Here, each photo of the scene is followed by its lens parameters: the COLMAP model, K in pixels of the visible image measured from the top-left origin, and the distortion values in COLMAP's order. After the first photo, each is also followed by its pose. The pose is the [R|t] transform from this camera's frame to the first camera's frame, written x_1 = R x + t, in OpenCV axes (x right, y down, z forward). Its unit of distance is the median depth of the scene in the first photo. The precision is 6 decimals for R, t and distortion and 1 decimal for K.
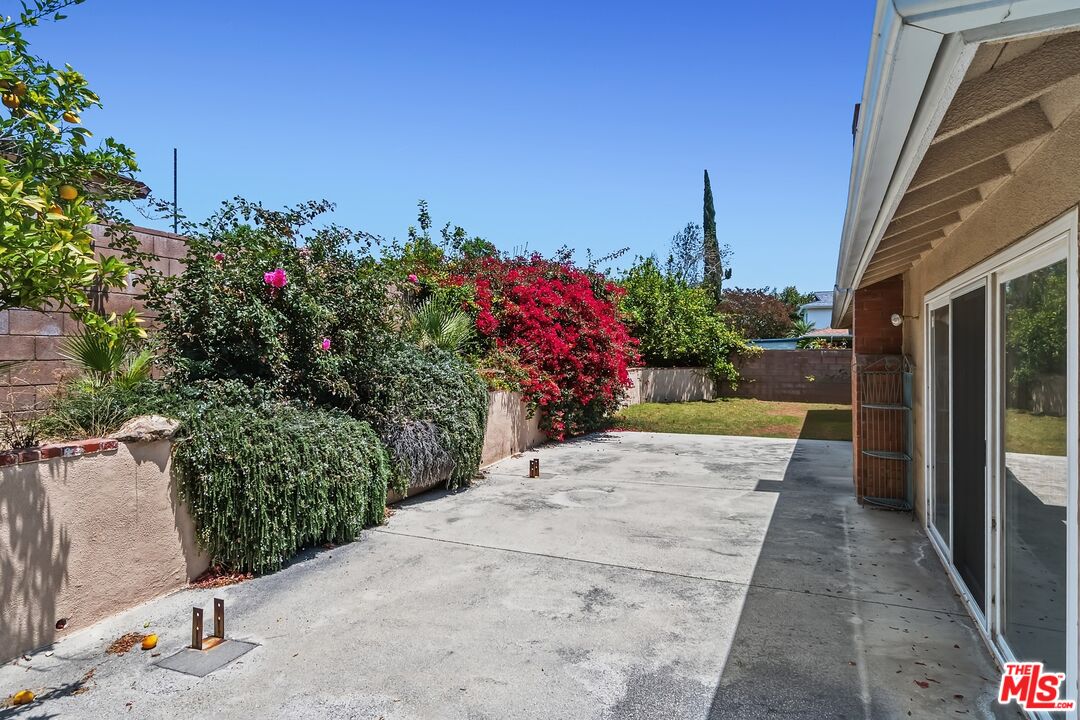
lens RADIAL K [[614.6, 0, 531.9], [0, 614.6, 353.9], [0, 0, 1]] dist [0.020222, -0.000892]
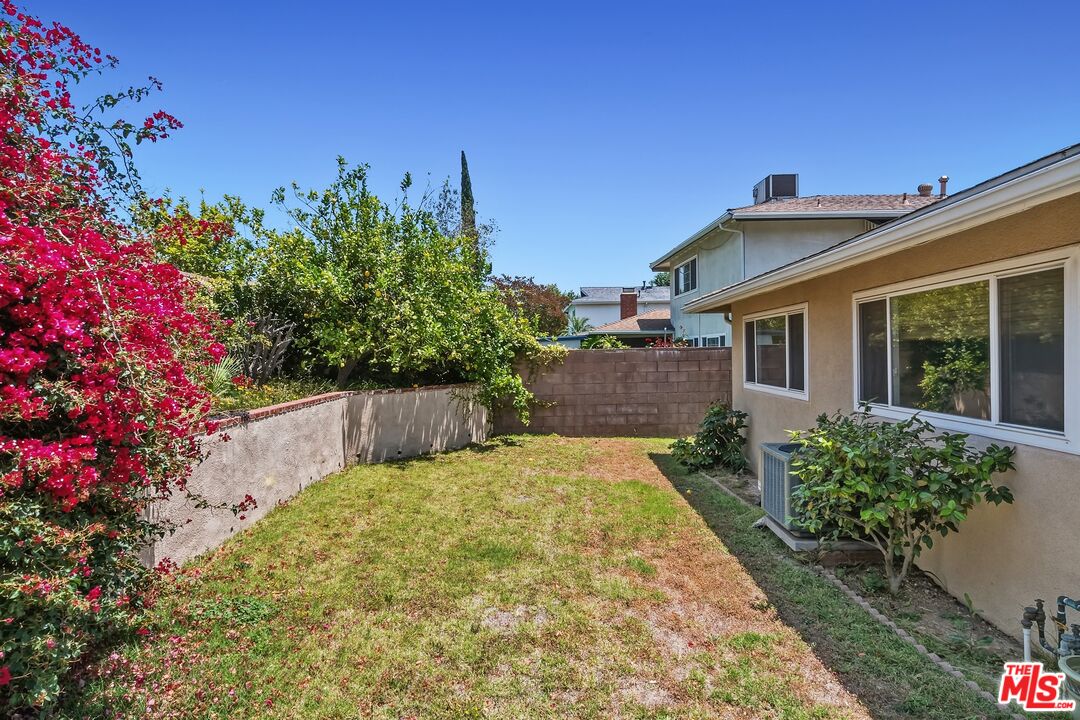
lens RADIAL K [[614.6, 0, 535.1], [0, 614.6, 358.1], [0, 0, 1]] dist [0.020222, -0.000892]
pose [[0.925630, -0.019518, 0.377925, 0.126853], [0.018658, 0.999808, 0.005938, -0.003709], [-0.377969, 0.001555, 0.925817, 0.476784]]
